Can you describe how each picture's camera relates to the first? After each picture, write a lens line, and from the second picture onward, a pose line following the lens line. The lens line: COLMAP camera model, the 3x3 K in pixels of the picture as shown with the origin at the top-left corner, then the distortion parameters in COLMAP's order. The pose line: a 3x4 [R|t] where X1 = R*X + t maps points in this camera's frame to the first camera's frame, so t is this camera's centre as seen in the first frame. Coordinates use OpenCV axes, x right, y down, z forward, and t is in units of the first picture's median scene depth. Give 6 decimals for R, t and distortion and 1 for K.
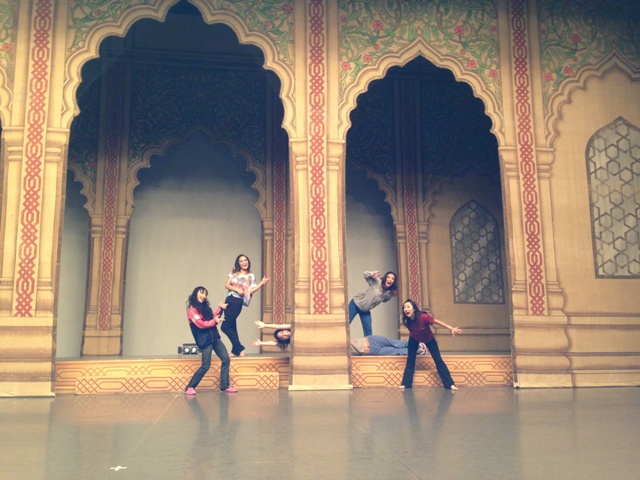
lens RADIAL K [[566.7, 0, 340.1], [0, 566.7, 238.9], [0, 0, 1]] dist [0.013223, -0.001238]
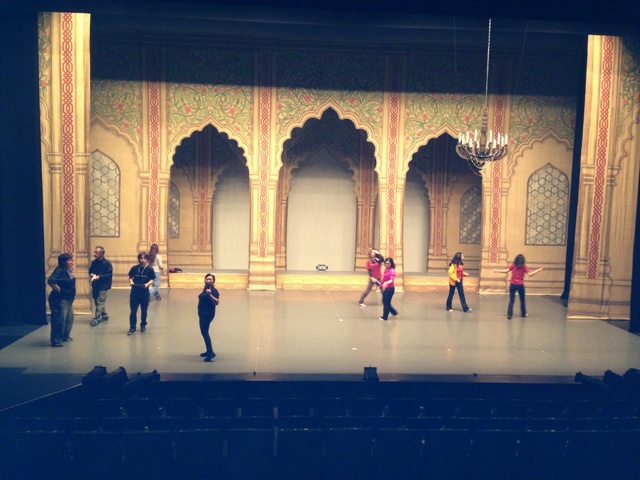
lens RADIAL K [[566.7, 0, 340.1], [0, 566.7, 238.9], [0, 0, 1]] dist [0.013223, -0.001238]
pose [[0.996741, 0.041098, -0.069417, -0.073089], [-0.023046, 0.969702, 0.243200, -0.435468], [0.077309, -0.240807, 0.967489, -1.027205]]
